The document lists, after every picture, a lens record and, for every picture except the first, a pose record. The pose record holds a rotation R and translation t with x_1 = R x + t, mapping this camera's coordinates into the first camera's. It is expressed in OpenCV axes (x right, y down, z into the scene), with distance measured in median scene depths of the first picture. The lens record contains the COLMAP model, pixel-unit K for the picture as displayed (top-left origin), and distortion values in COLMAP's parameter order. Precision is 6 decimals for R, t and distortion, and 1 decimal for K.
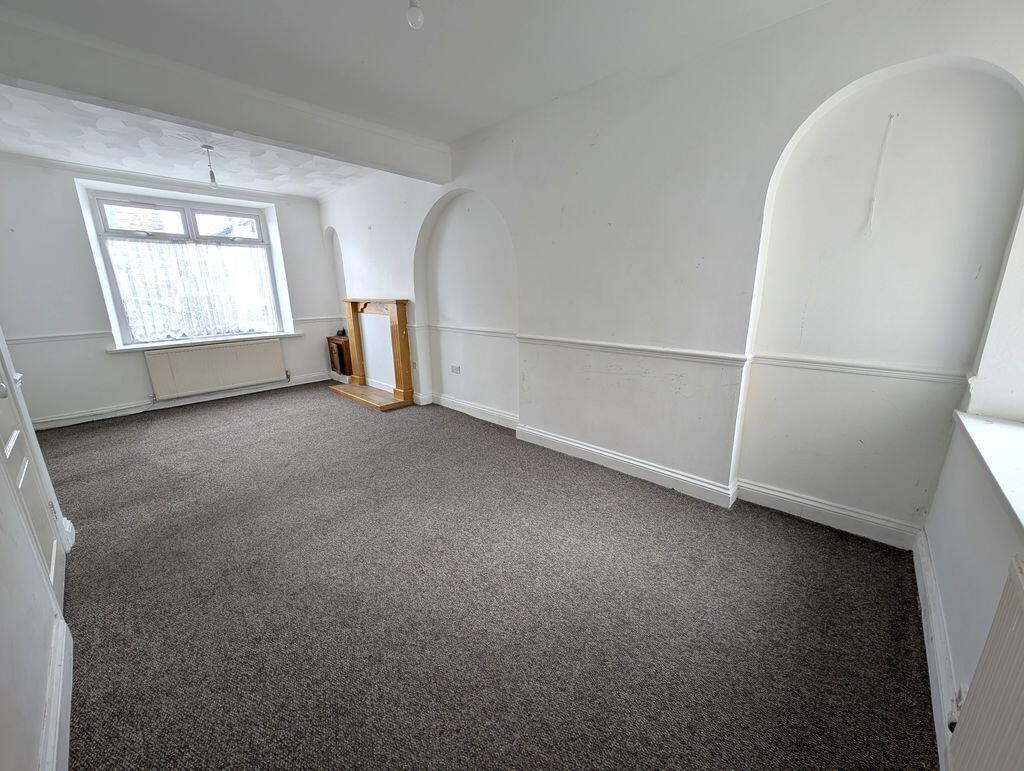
lens RADIAL K [[384.9, 0, 512.0], [0, 384.9, 385.5], [0, 0, 1]] dist [0.005711, 0.000027]
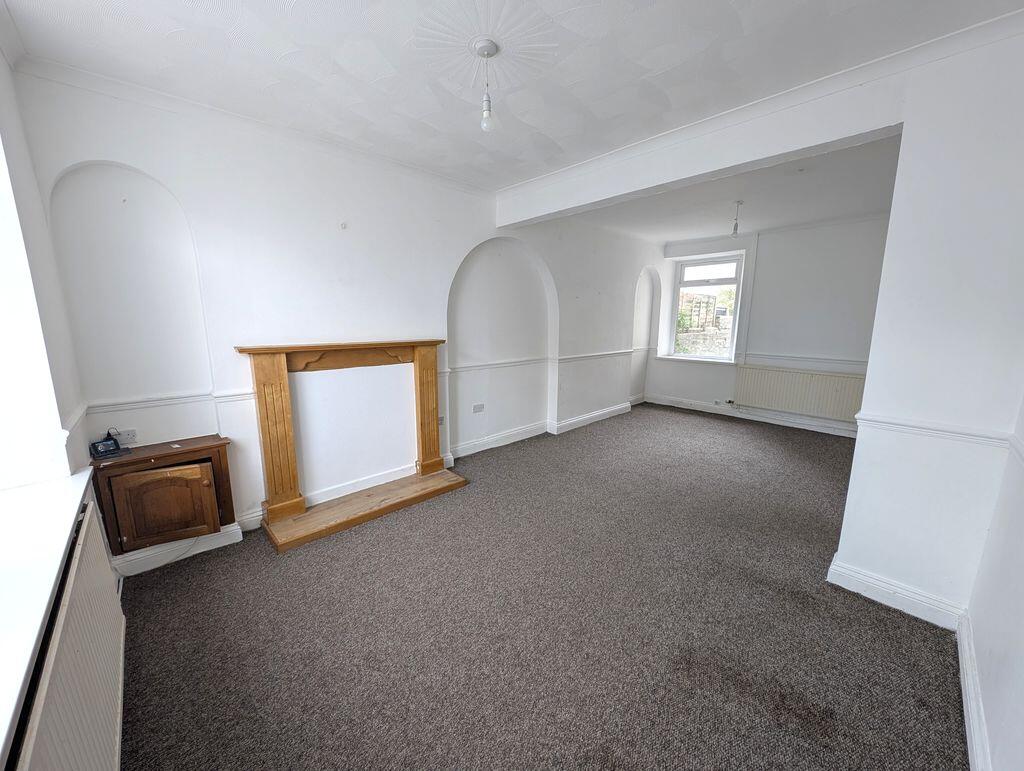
lens RADIAL K [[384.9, 0, 512.0], [0, 384.9, 385.5], [0, 0, 1]] dist [0.005711, 0.000027]
pose [[0.055471, -0.158625, 0.985779, -1.138994], [0.240106, 0.960447, 0.141037, -0.223415], [-0.969161, 0.228868, 0.091364, 0.871751]]
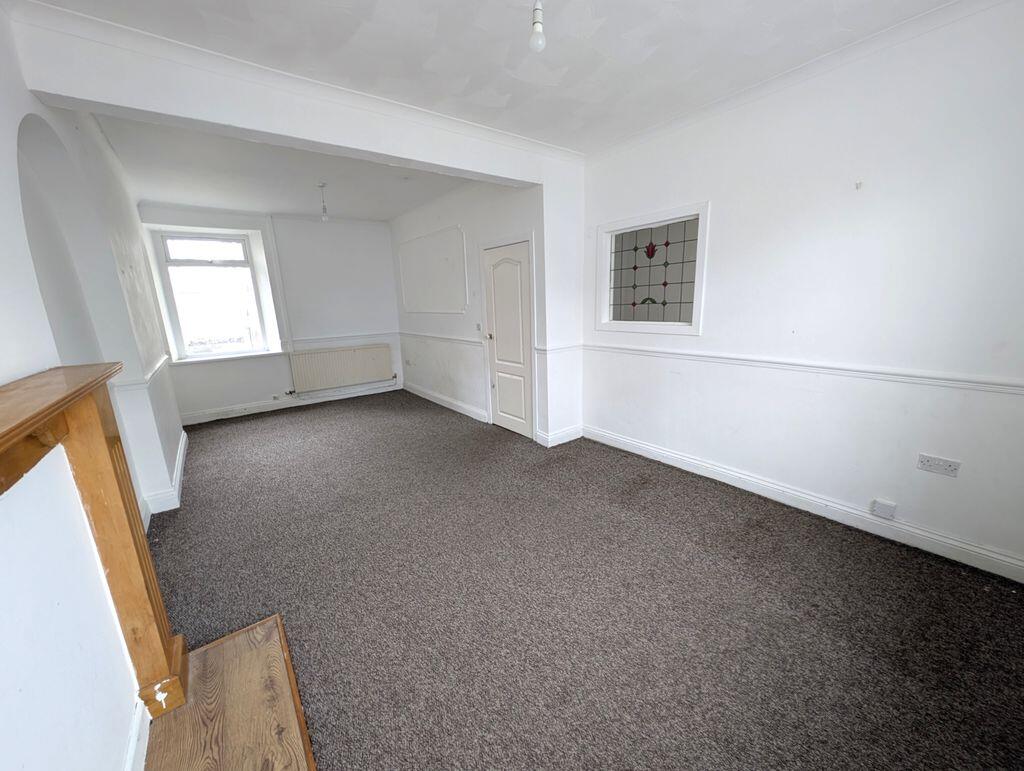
lens RADIAL K [[384.9, 0, 512.0], [0, 384.9, 385.5], [0, 0, 1]] dist [0.005711, 0.000027]
pose [[-0.985321, 0.015200, 0.170032, -0.706231], [0.090934, 0.889688, 0.447422, -0.332598], [-0.144475, 0.456316, -0.878011, 1.307022]]
